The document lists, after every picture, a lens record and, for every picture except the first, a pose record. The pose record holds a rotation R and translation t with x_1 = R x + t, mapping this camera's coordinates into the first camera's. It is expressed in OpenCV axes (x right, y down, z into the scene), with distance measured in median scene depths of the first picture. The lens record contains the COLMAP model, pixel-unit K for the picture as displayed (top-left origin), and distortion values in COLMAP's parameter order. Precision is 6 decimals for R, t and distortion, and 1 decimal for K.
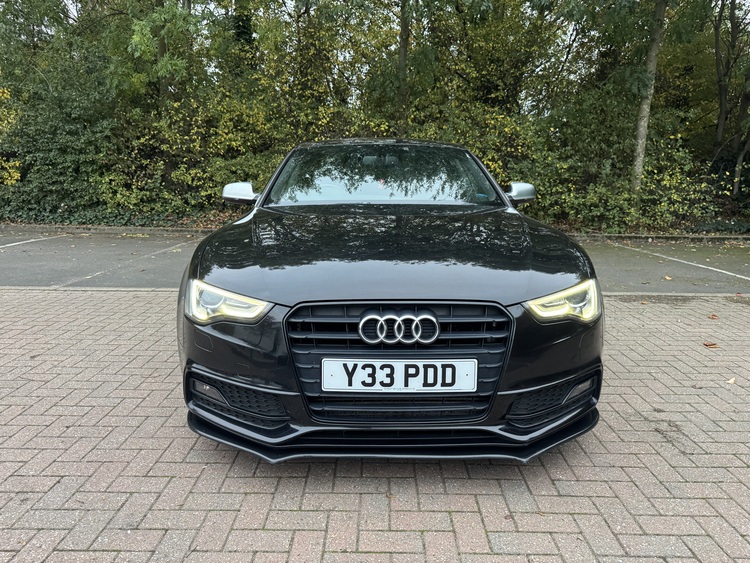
lens RADIAL K [[532.7, 0, 377.1], [0, 532.7, 235.2], [0, 0, 1]] dist [0.005601, -0.001150]
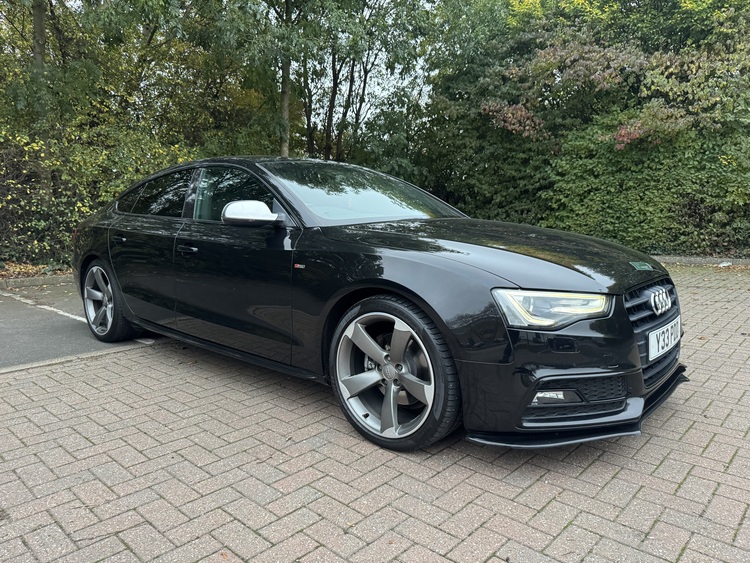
lens RADIAL K [[524.8, 0, 376.9], [0, 524.8, 265.1], [0, 0, 1]] dist [0.007344, -0.005970]
pose [[0.680766, -0.081158, 0.727991, -1.250648], [0.091314, 0.995493, 0.025589, -0.003339], [-0.726787, 0.049056, 0.685109, 0.590537]]
